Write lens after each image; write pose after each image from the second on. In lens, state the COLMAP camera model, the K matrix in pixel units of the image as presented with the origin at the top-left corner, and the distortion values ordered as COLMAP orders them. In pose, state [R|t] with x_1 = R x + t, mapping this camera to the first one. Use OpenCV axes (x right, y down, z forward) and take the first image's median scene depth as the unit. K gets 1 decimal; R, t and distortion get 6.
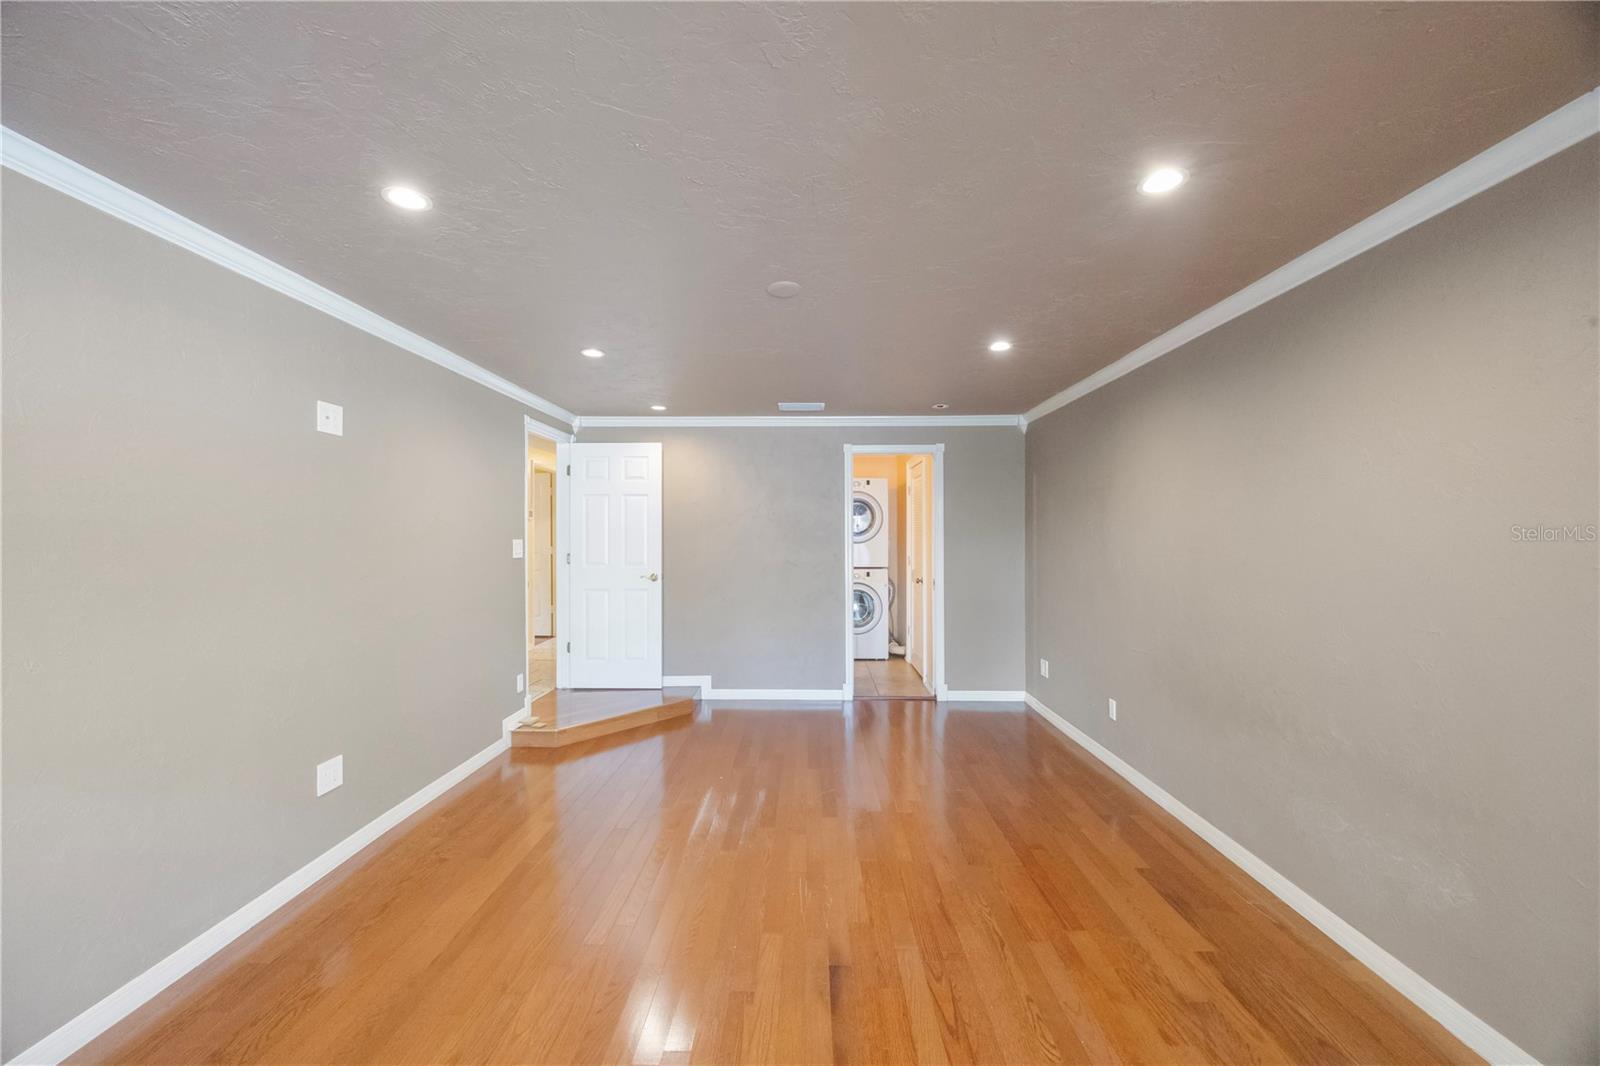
lens RADIAL K [[603.8, 0, 800.0], [0, 603.8, 533.0], [0, 0, 1]] dist [-0.005507, 0.000402]
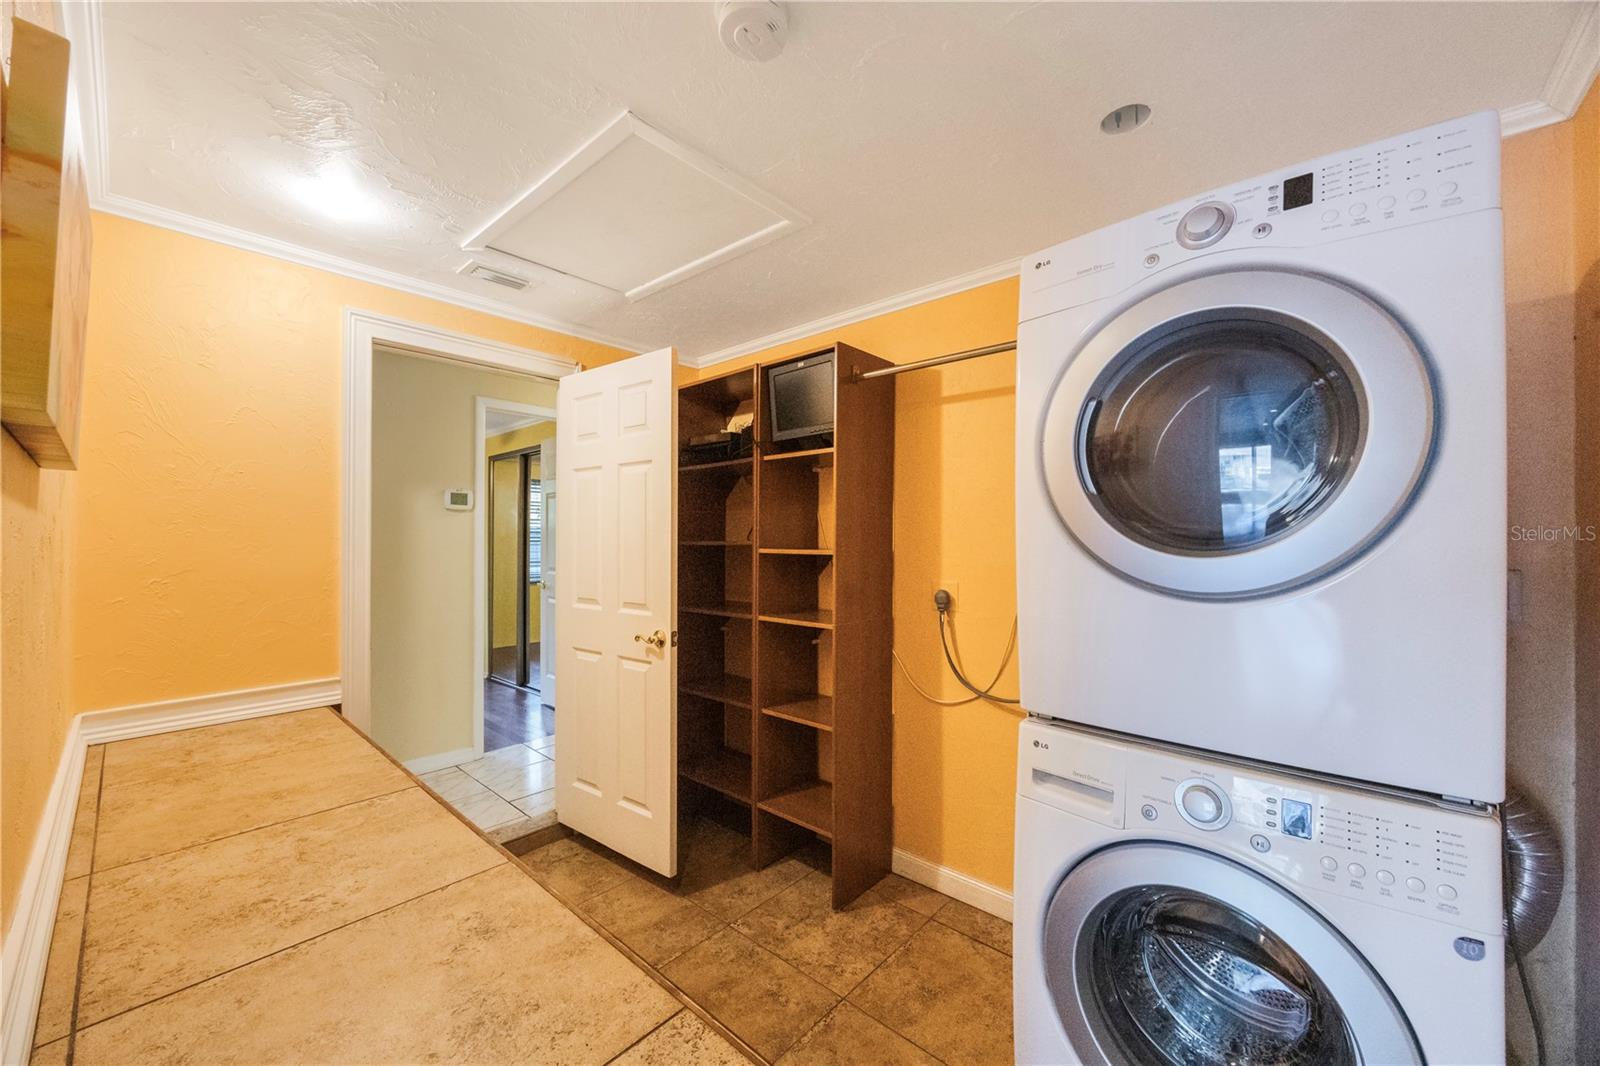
lens RADIAL K [[603.8, 0, 800.0], [0, 603.8, 533.0], [0, 0, 1]] dist [-0.005507, 0.000402]
pose [[0.757151, -0.000036, -0.653240, 0.113167], [-0.002050, 0.999995, -0.002431, -0.000196], [0.653237, 0.003179, 0.757147, 0.789596]]
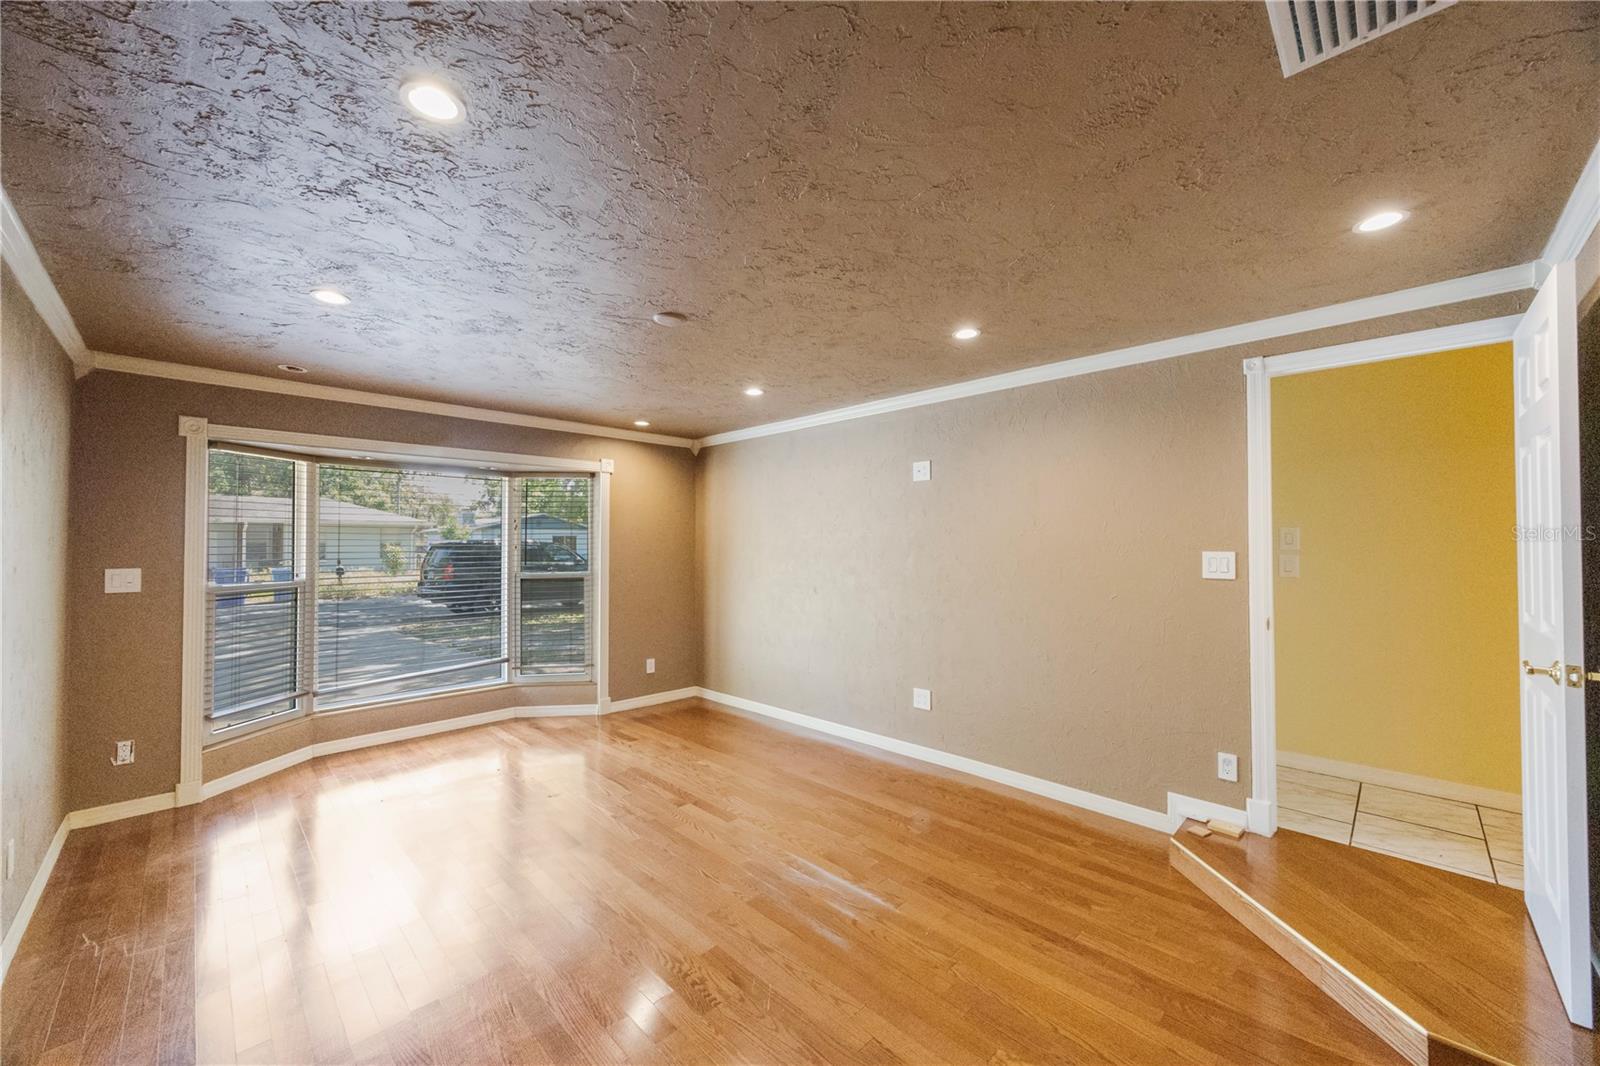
lens RADIAL K [[603.8, 0, 800.0], [0, 603.8, 533.0], [0, 0, 1]] dist [-0.005507, 0.000402]
pose [[-0.690185, -0.011594, -0.723540, 0.308835], [0.002182, 0.999834, -0.018103, -0.000878], [0.723629, -0.014074, -0.690045, 0.989239]]
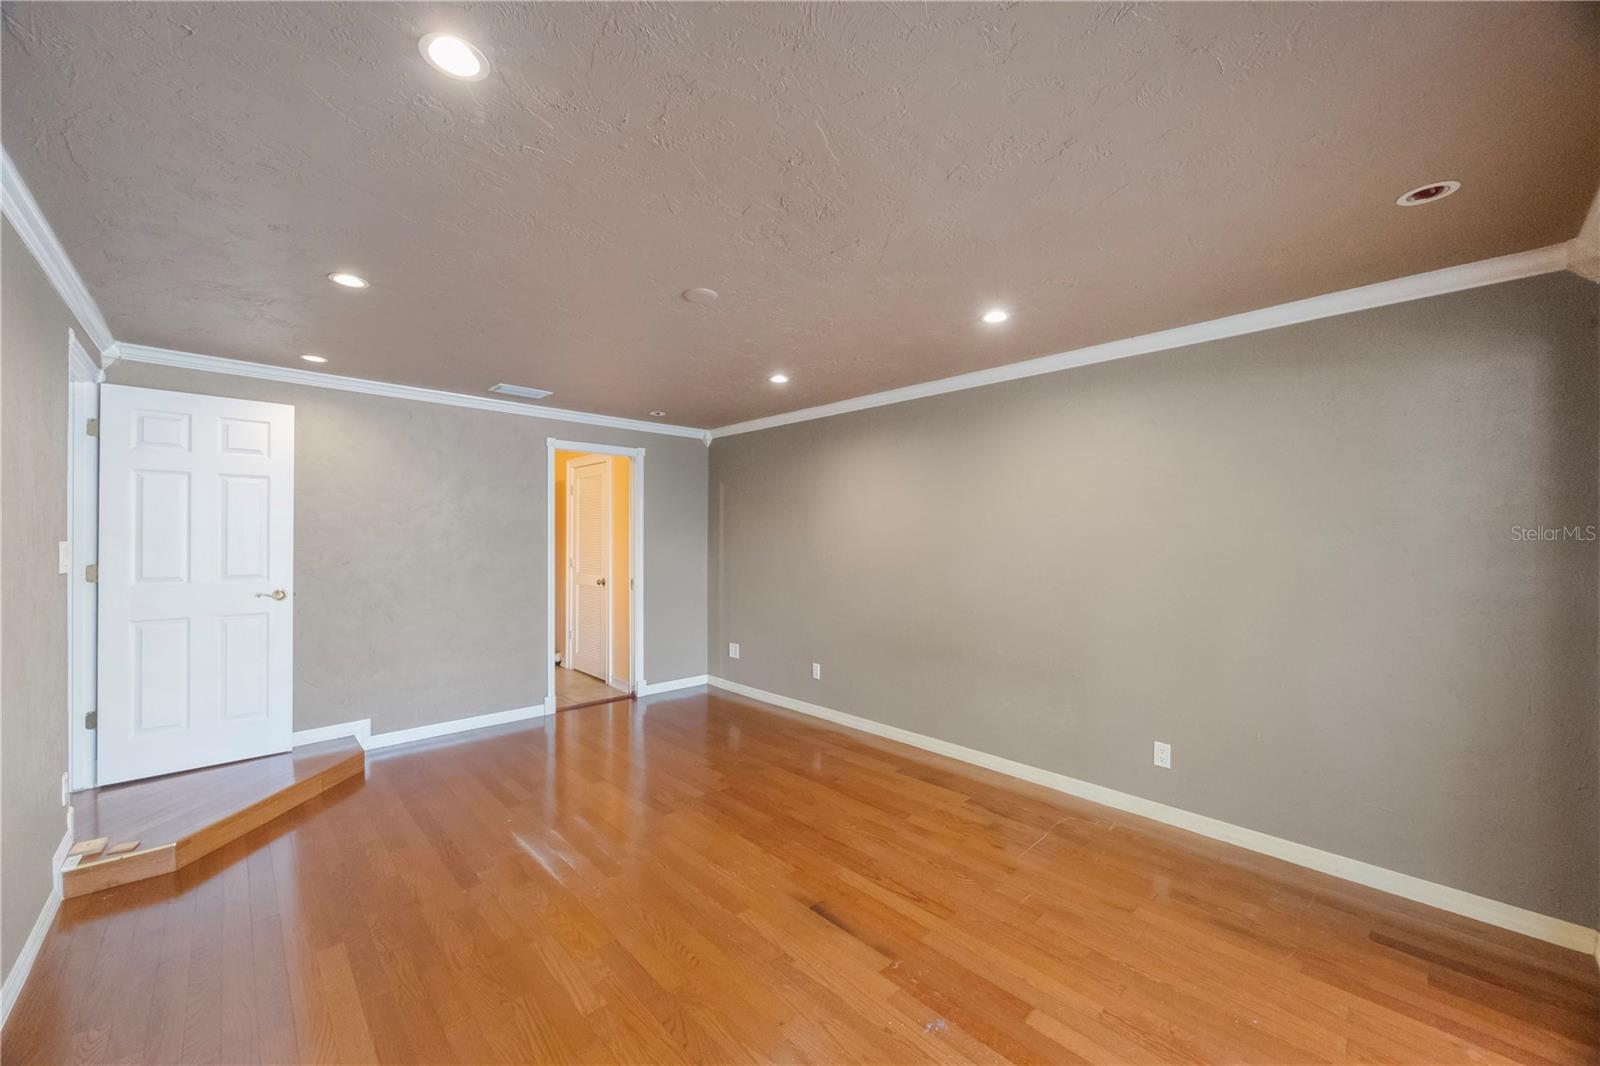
lens RADIAL K [[603.8, 0, 800.0], [0, 603.8, 533.0], [0, 0, 1]] dist [-0.005507, 0.000402]
pose [[0.708398, 0.007383, 0.705775, -0.325952], [-0.006229, 0.999972, -0.004208, 0.000374], [-0.705786, -0.001415, 0.708424, 0.078948]]
